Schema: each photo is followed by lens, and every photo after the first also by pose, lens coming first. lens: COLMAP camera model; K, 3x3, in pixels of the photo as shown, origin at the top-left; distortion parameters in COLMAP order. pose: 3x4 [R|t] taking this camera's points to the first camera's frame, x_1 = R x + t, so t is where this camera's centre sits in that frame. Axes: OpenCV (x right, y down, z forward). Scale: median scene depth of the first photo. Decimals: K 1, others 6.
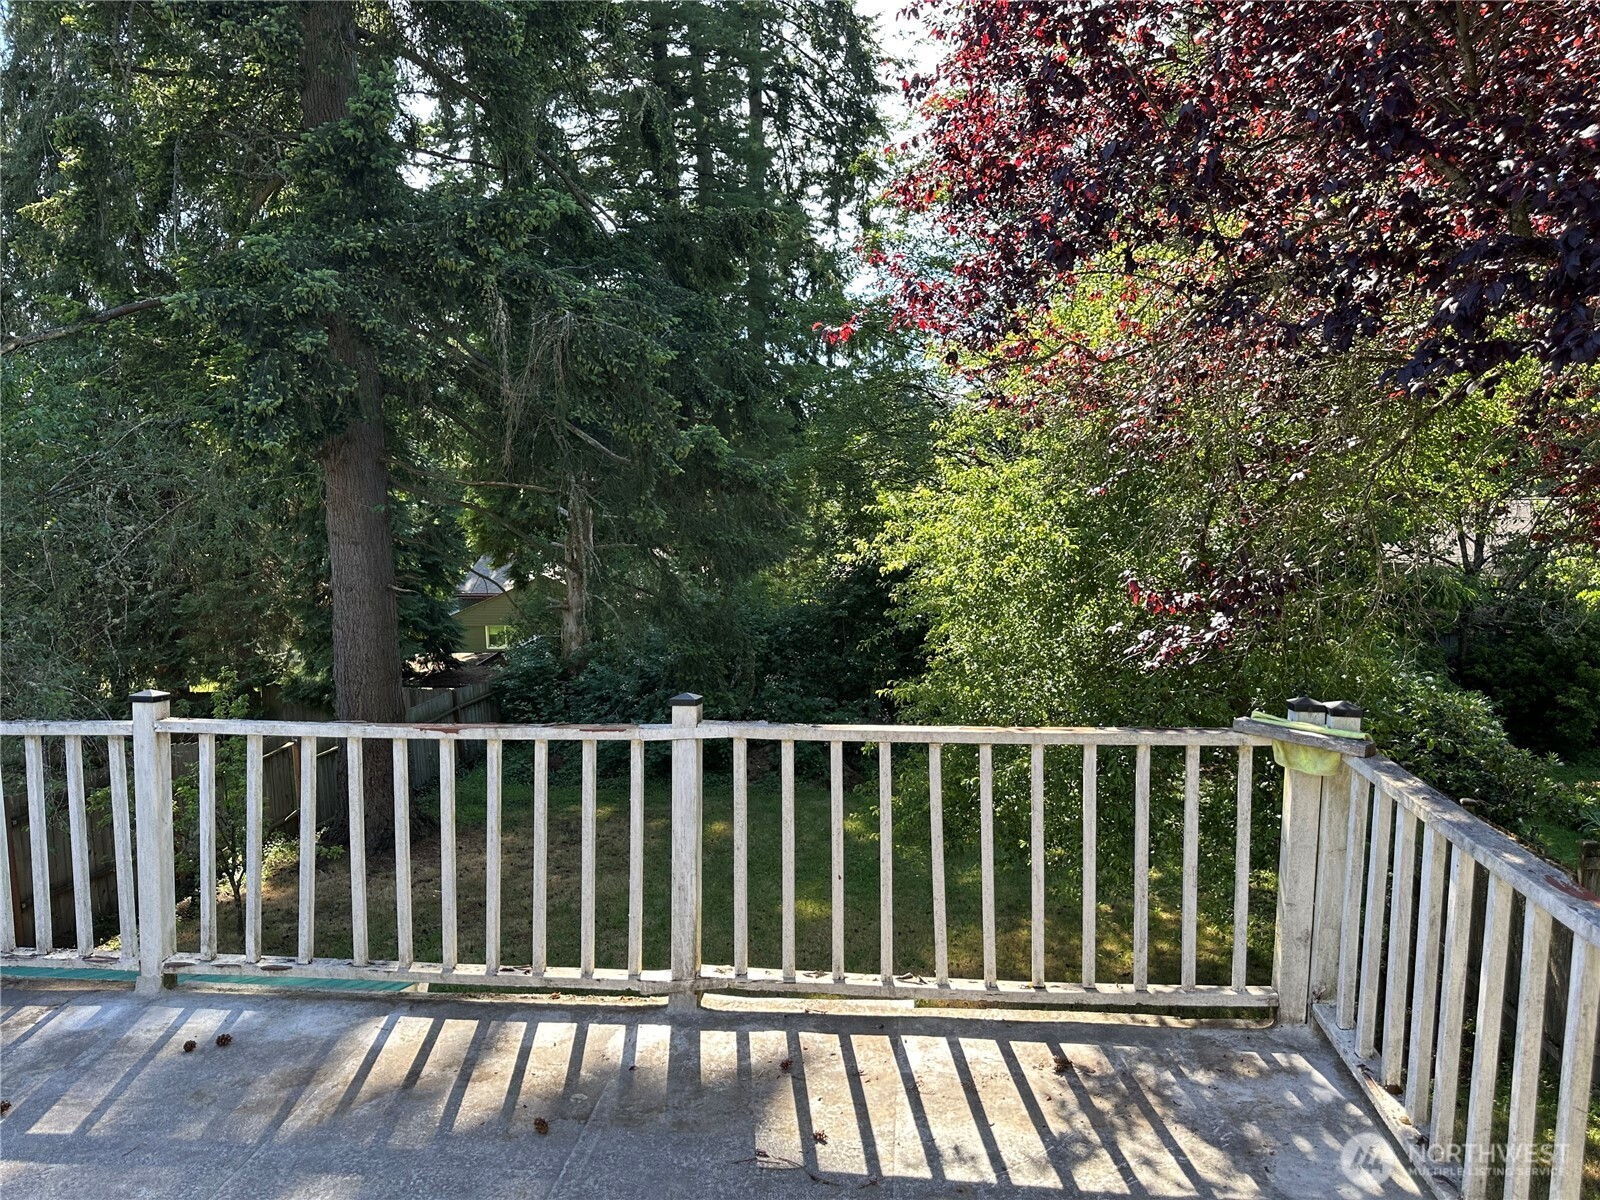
lens RADIAL K [[1122.6, 0, 805.0], [0, 1122.6, 617.0], [0, 0, 1]] dist [0.029334, -0.036926]
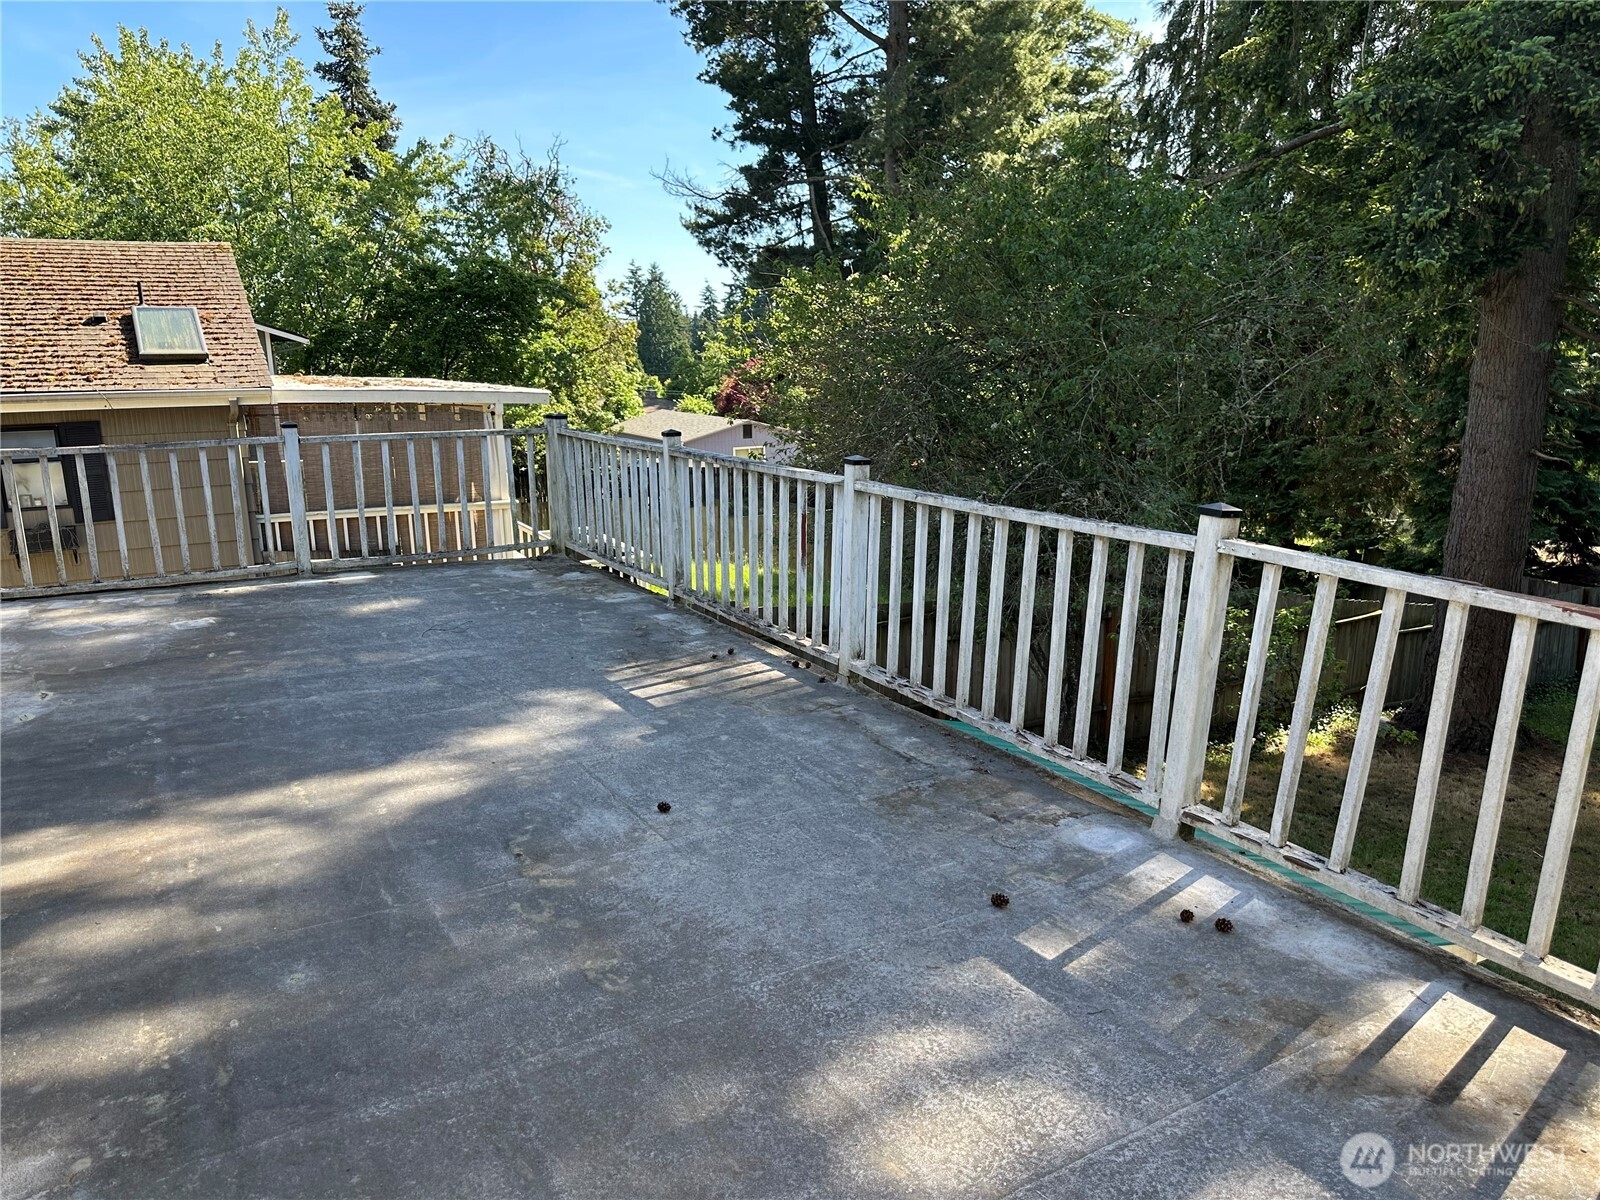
lens RADIAL K [[1122.6, 0, 805.0], [0, 1122.6, 617.0], [0, 0, 1]] dist [0.029334, -0.036926]
pose [[0.602524, 0.202733, -0.771922, -0.089462], [-0.108012, 0.979014, 0.172814, 0.034166], [0.790758, -0.020747, 0.611777, 0.217657]]
